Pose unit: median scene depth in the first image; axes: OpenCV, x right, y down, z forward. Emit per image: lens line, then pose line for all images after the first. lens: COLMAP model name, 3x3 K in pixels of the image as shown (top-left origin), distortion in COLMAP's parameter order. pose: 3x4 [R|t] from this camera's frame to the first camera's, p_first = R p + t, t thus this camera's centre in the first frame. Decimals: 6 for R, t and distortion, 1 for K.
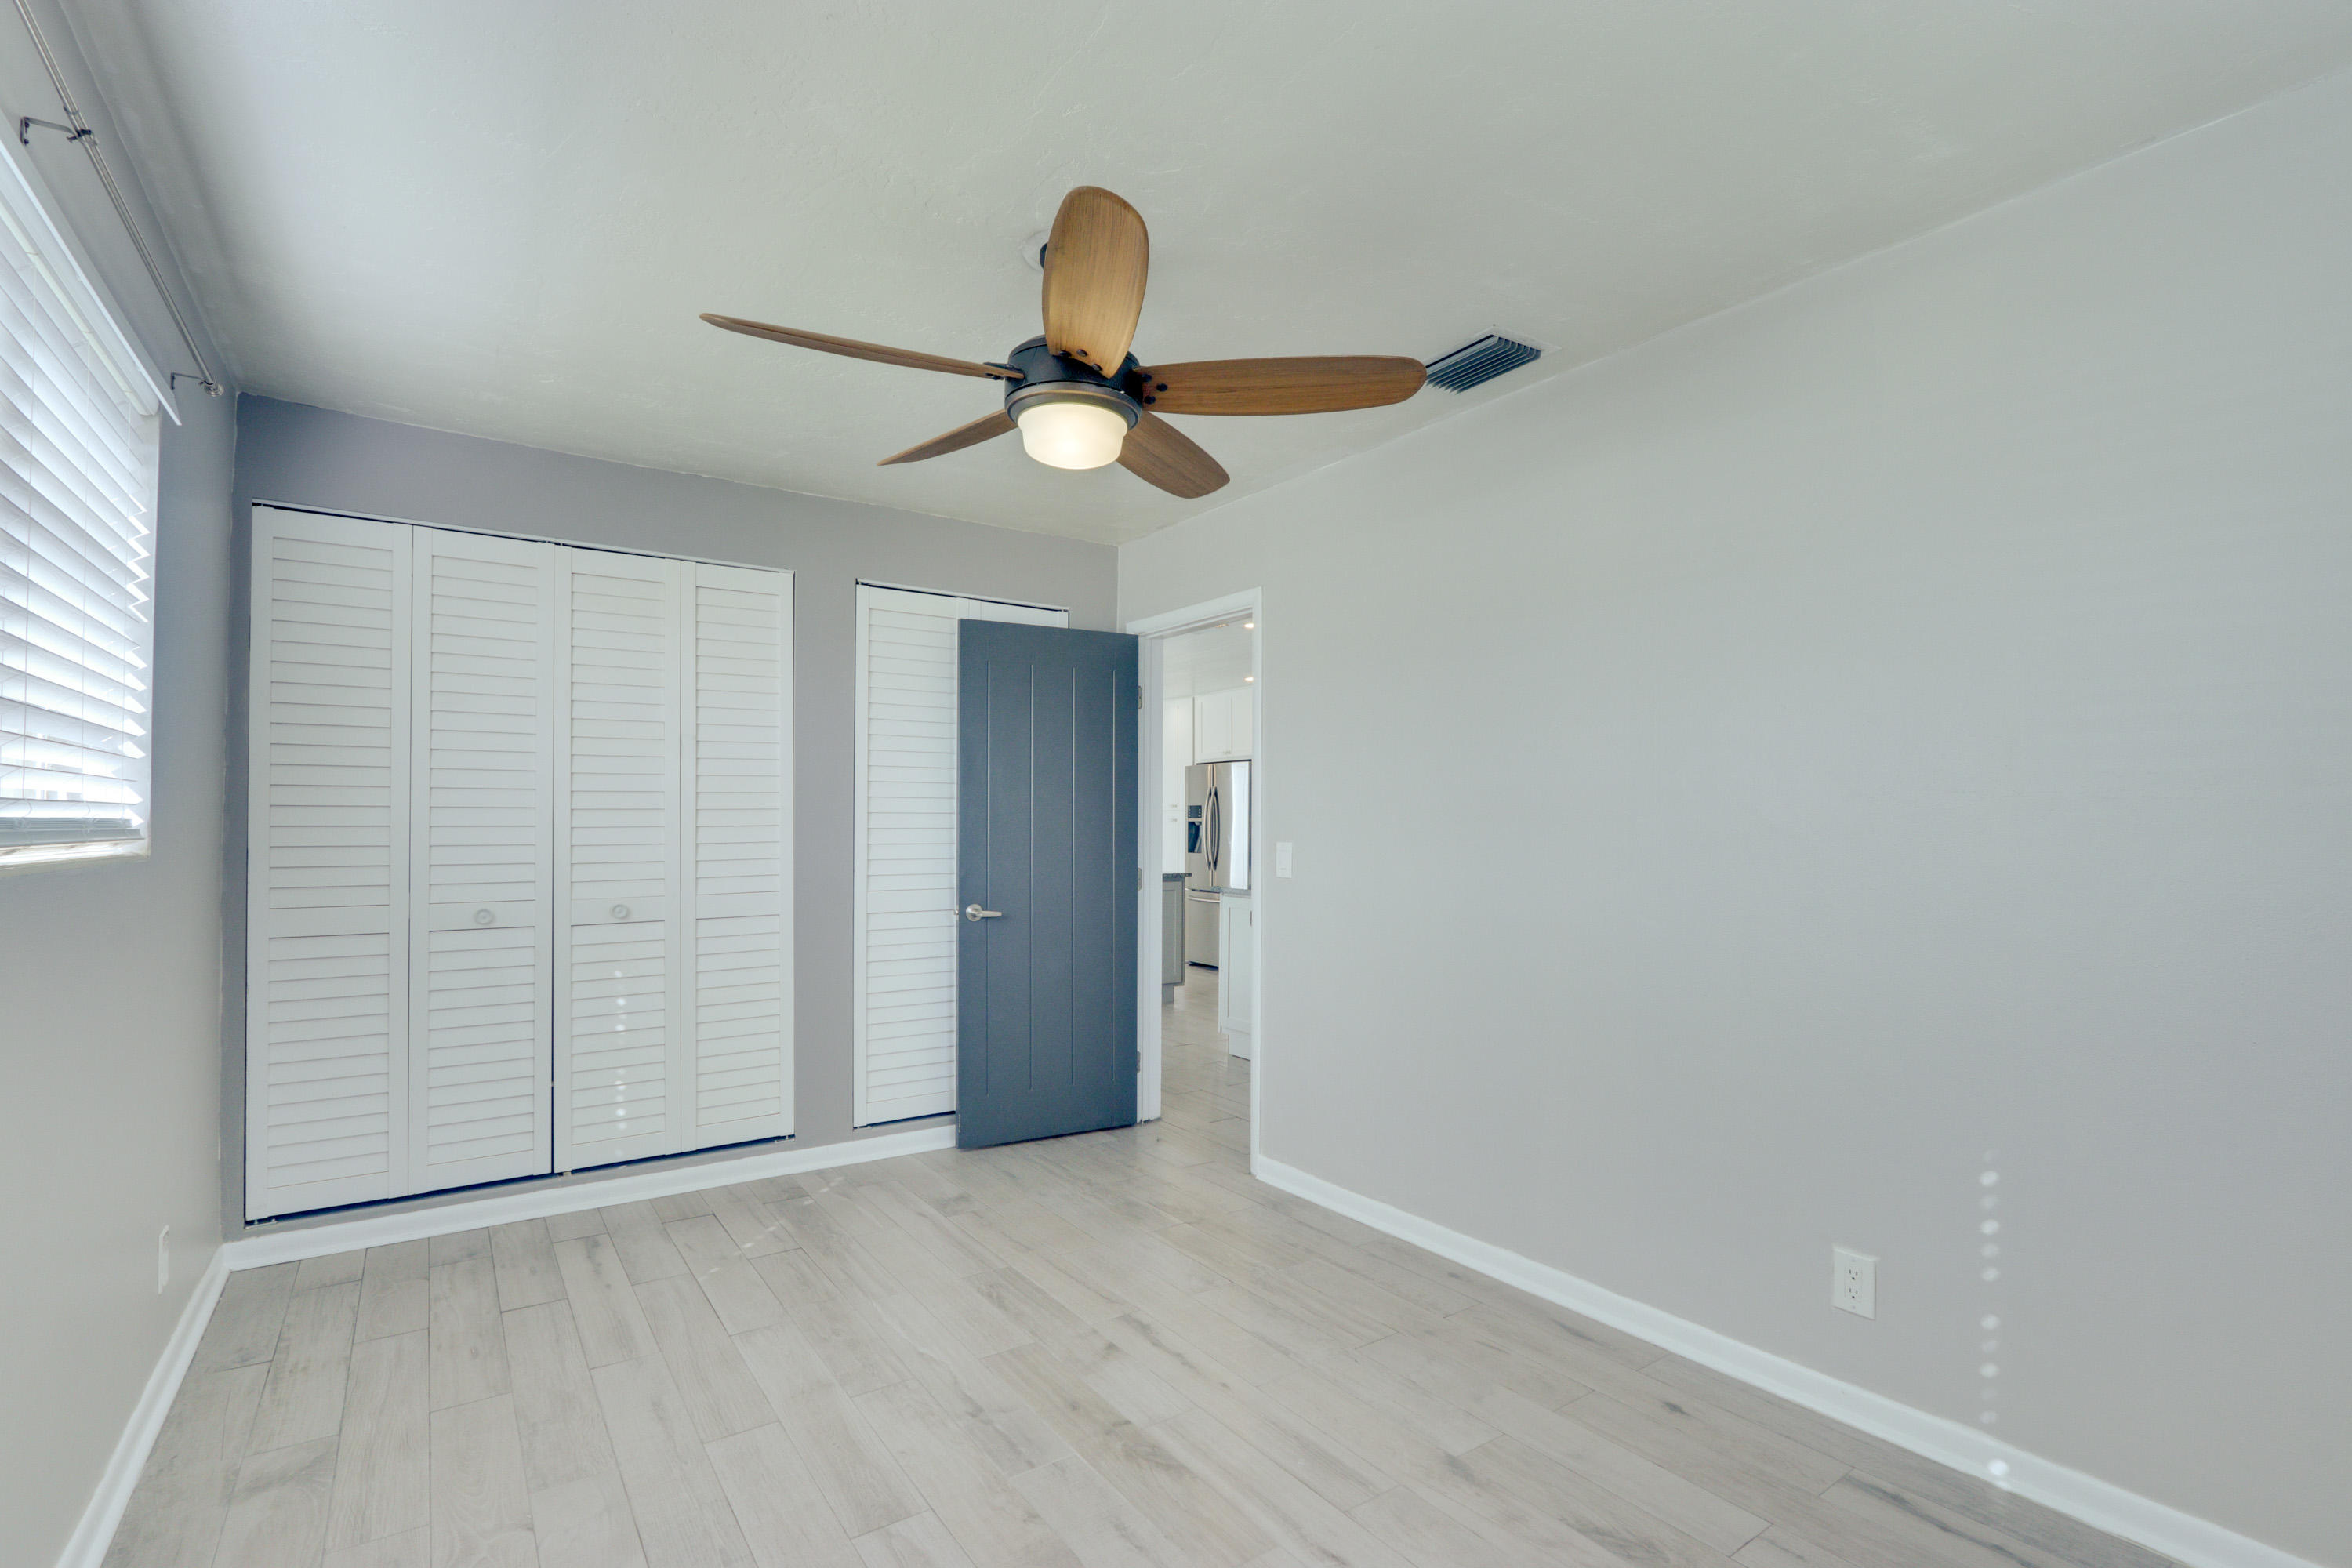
lens RADIAL K [[1083.6, 0, 1174.7], [0, 1083.6, 813.9], [0, 0, 1]] dist [-0.022672, 0.006140]
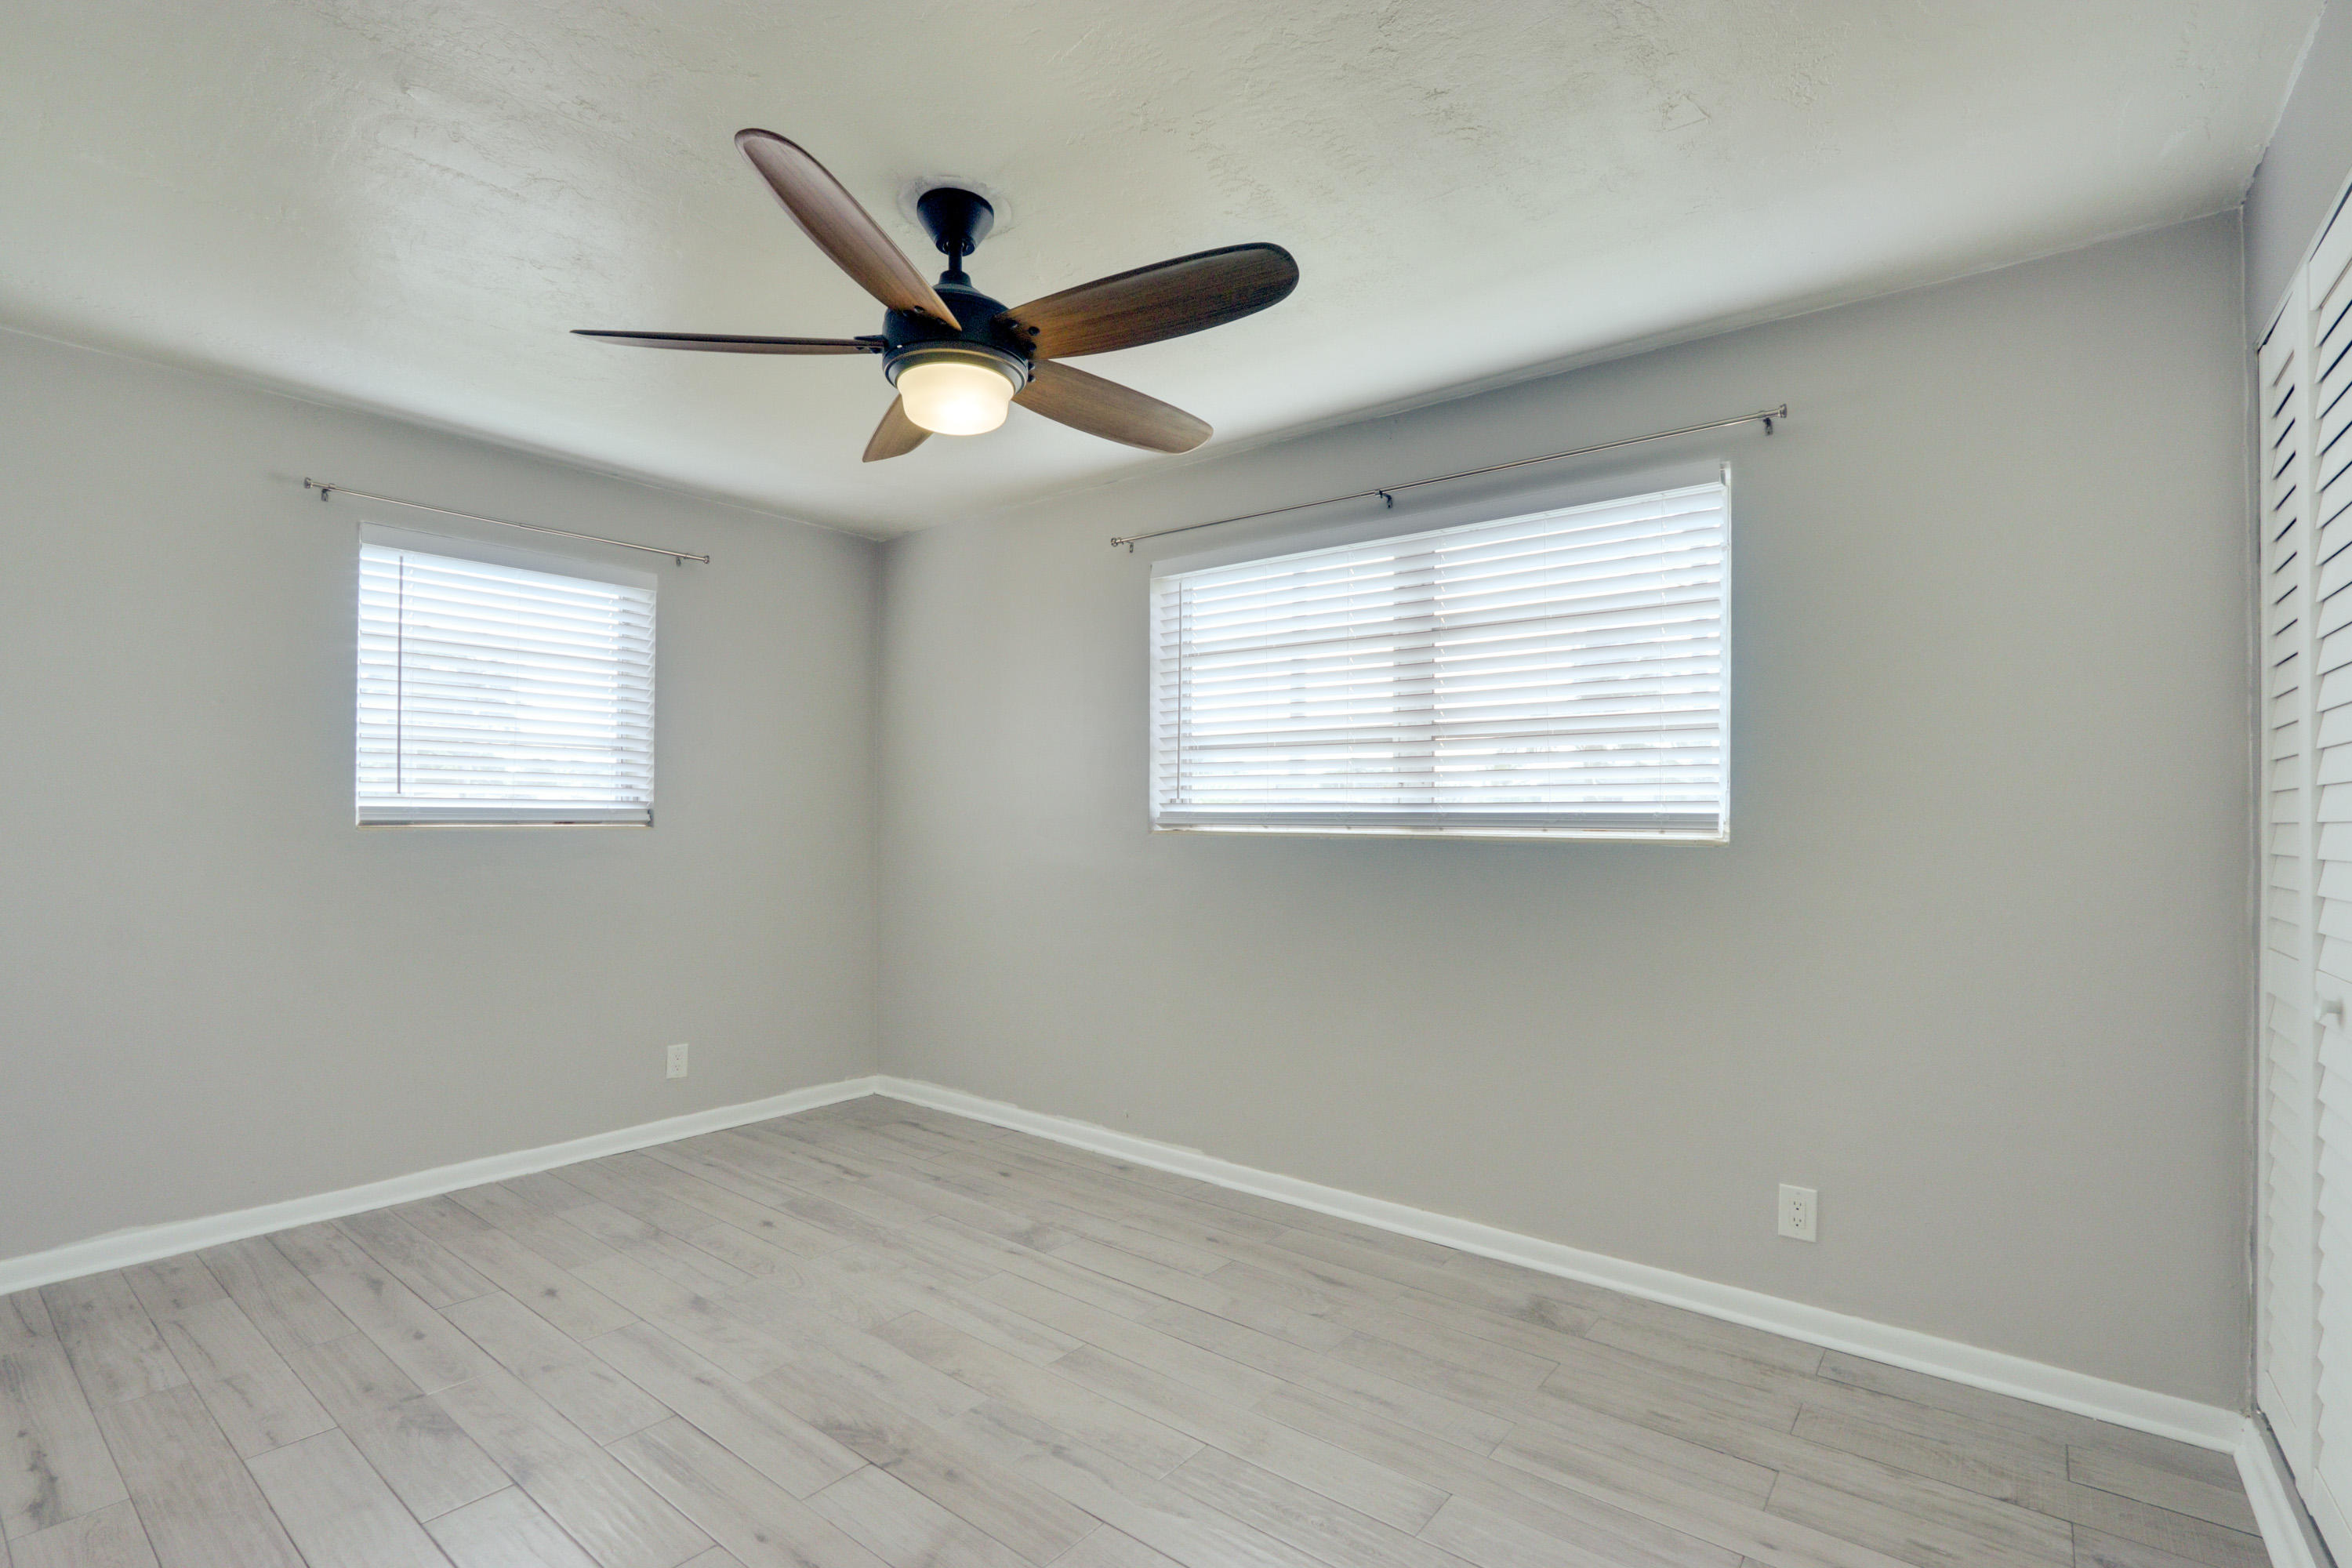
lens RADIAL K [[1086.4, 0, 1181.2], [0, 1086.4, 808.1], [0, 0, 1]] dist [-0.015968, 0.000359]
pose [[-0.956773, -0.014819, -0.290459, -0.010643], [-0.008388, 0.999692, -0.023375, 0.033248], [0.290715, -0.019928, -0.956602, 2.051114]]
